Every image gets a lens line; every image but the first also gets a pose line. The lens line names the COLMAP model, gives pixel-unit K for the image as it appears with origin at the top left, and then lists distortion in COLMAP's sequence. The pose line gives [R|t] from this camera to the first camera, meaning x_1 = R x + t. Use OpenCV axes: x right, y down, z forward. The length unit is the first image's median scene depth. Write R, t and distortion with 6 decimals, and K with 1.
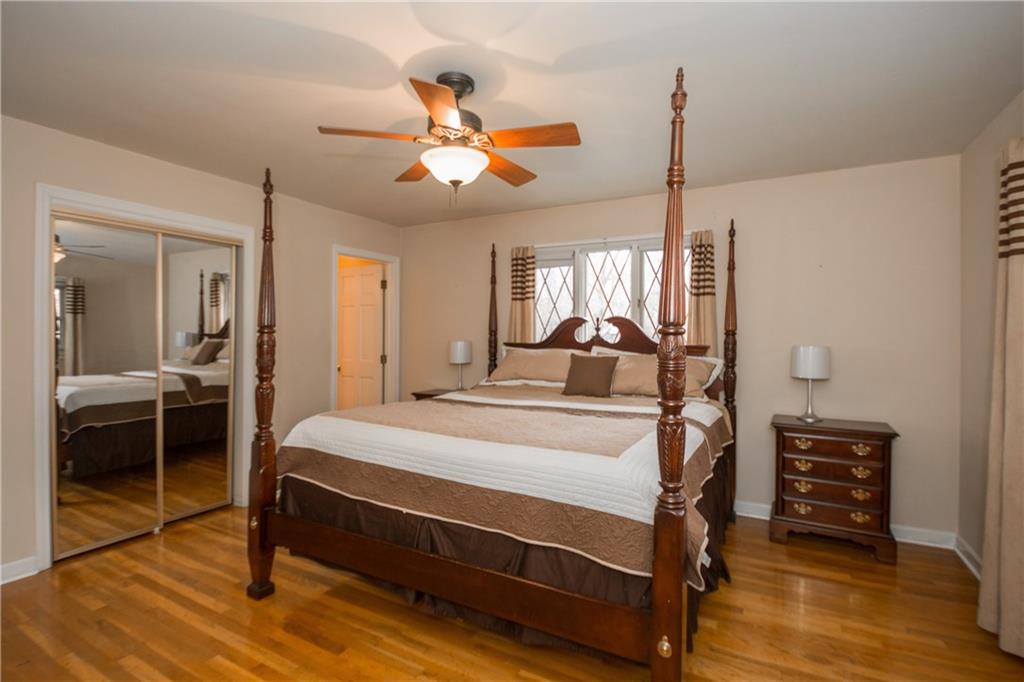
lens RADIAL K [[507.6, 0, 512.0], [0, 507.6, 341.0], [0, 0, 1]] dist [0.050801, -0.000053]
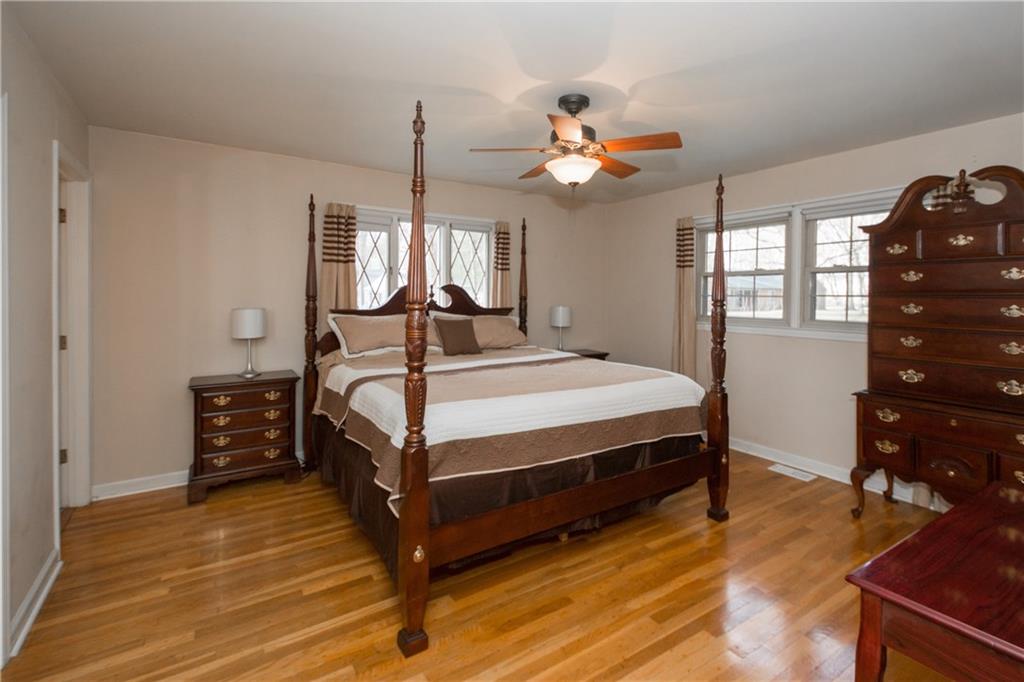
lens RADIAL K [[487.2, 0, 511.2], [0, 487.2, 318.8], [0, 0, 1]] dist [-0.005099, -0.001028]
pose [[0.456741, -0.041326, 0.888639, -0.644330], [0.012493, 0.999120, 0.040042, -0.011229], [-0.889512, -0.007188, 0.456855, 0.338569]]
